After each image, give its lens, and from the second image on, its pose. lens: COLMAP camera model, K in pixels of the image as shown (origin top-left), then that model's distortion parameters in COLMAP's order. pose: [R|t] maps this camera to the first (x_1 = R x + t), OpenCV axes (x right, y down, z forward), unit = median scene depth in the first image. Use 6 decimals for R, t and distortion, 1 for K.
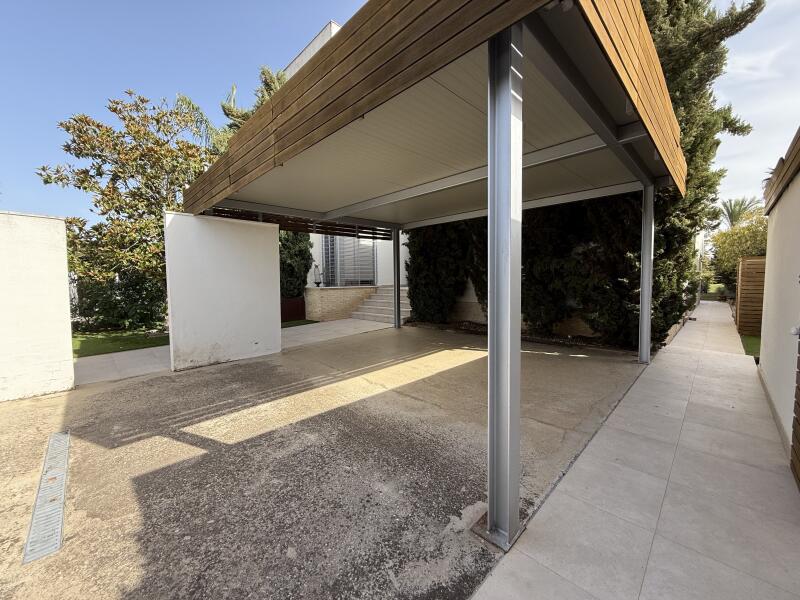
lens RADIAL K [[319.2, 0, 400.8], [0, 319.2, 299.1], [0, 0, 1]] dist [-0.002572, -0.000174]
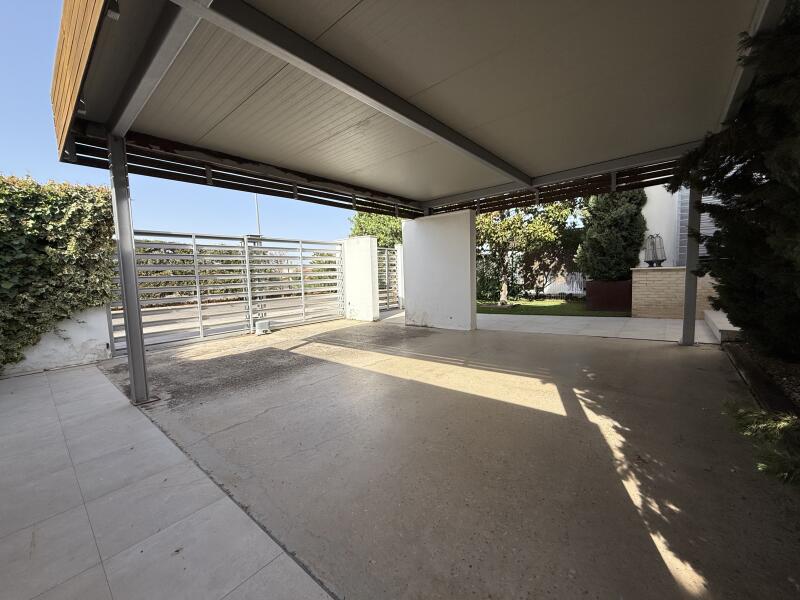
lens RADIAL K [[319.2, 0, 400.5], [0, 319.2, 298.9], [0, 0, 1]] dist [-0.002572, -0.000174]
pose [[0.086859, 0.089223, -0.992217, 1.186353], [-0.024889, 0.995865, 0.087373, -0.049302], [0.995910, 0.017107, 0.088721, 1.217536]]
